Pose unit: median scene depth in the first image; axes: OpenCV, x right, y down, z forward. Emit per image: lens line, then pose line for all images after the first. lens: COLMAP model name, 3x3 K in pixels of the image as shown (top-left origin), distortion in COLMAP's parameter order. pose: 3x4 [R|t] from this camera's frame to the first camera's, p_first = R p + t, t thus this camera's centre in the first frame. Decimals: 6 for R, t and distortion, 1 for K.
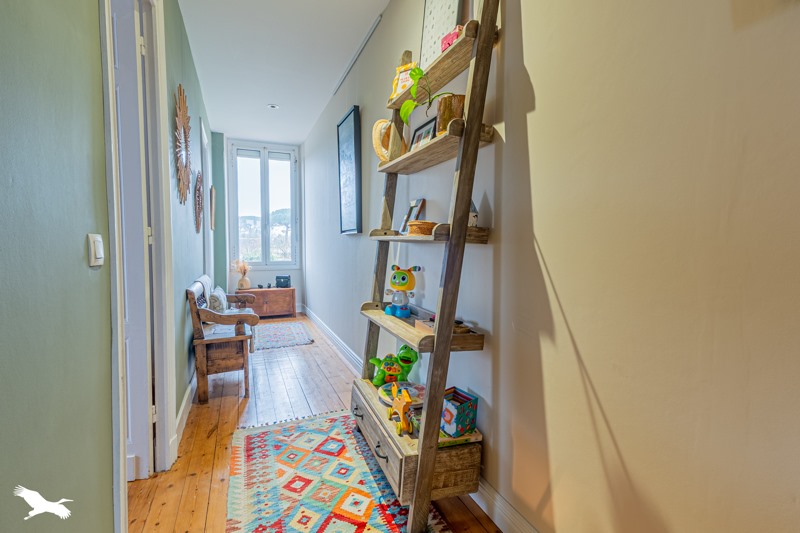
lens RADIAL K [[373.1, 0, 399.7], [0, 373.1, 265.2], [0, 0, 1]] dist [0.014617, 0.000338]
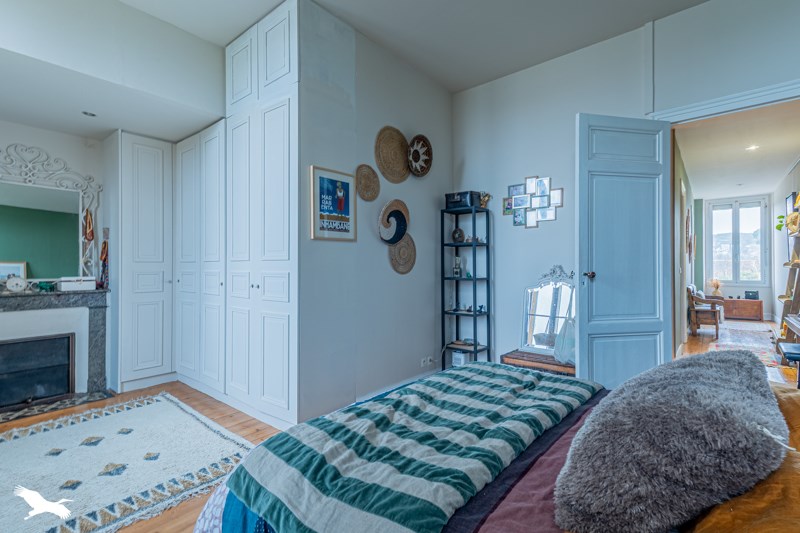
lens RADIAL K [[373.1, 0, 399.5], [0, 373.1, 264.5], [0, 0, 1]] dist [0.014617, 0.000338]
pose [[0.455116, -0.011183, -0.890362, 0.350698], [-0.044637, 0.998377, -0.035356, 0.039518], [0.889312, 0.055834, 0.453879, -0.820228]]
